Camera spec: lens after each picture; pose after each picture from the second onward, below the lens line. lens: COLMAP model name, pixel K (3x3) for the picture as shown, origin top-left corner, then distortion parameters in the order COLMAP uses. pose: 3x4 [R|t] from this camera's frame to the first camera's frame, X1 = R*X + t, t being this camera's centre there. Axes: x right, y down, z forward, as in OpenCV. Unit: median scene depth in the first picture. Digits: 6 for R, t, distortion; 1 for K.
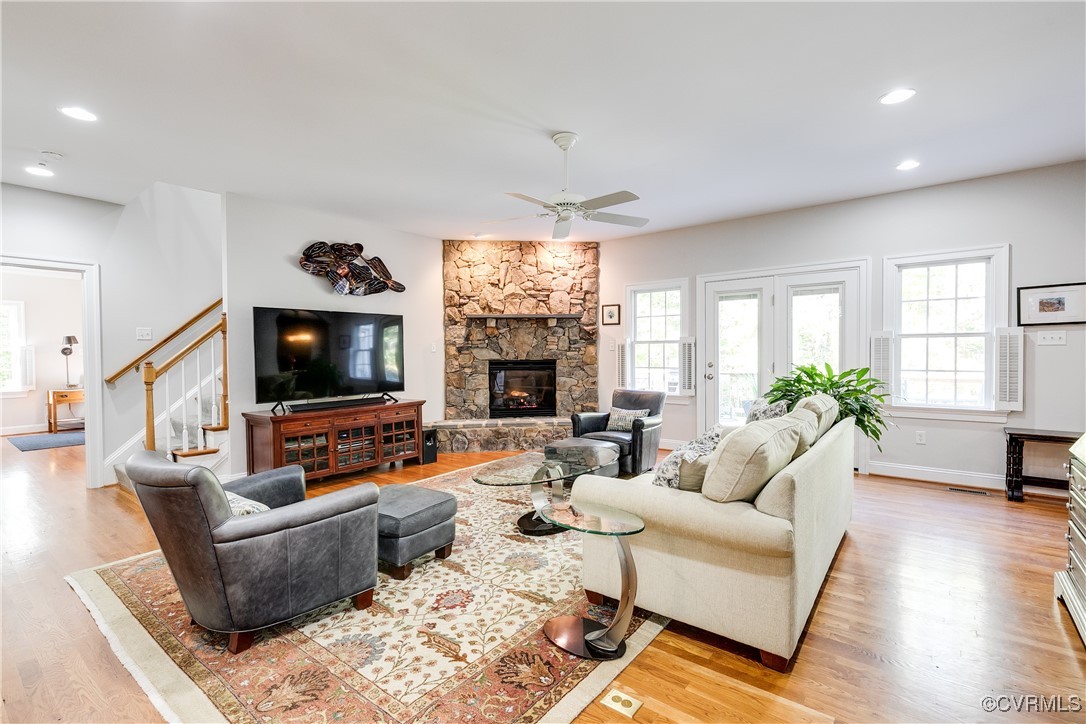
lens RADIAL K [[501.6, 0, 541.0], [0, 501.6, 361.4], [0, 0, 1]] dist [0.002130, -0.000298]
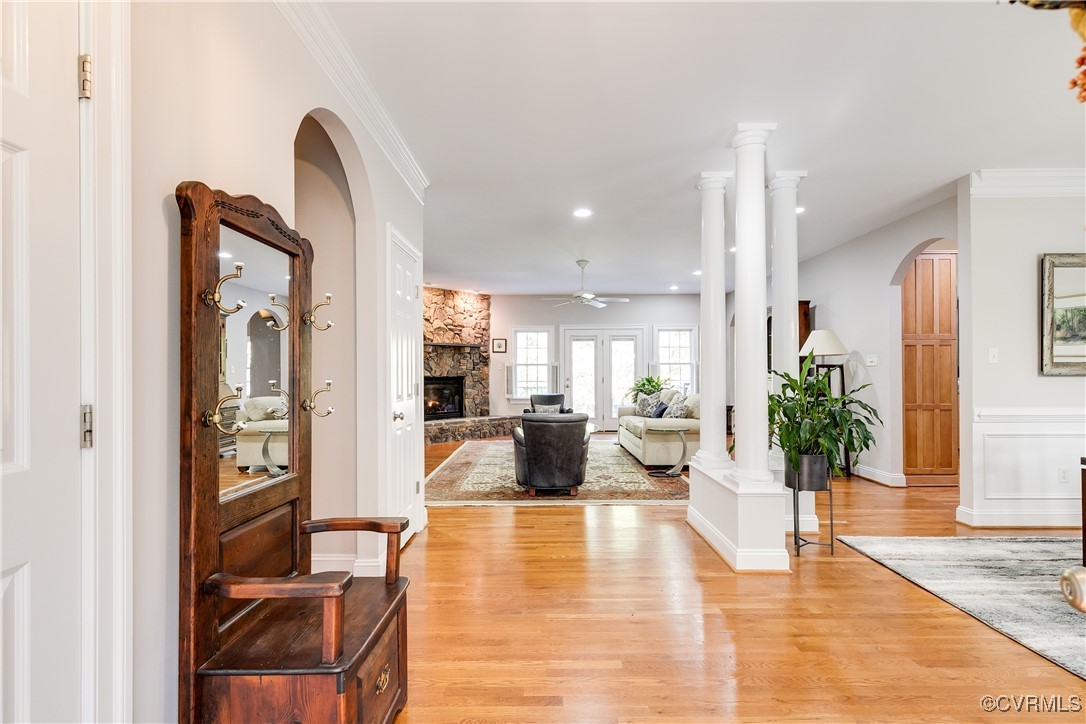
lens RADIAL K [[501.6, 0, 546.0], [0, 501.6, 368.6], [0, 0, 1]] dist [0.002130, -0.000298]
pose [[0.782573, 0.008451, 0.622501, -0.651561], [0.009976, 0.999609, -0.026112, 0.013063], [-0.622479, 0.026644, 0.782183, -0.224484]]
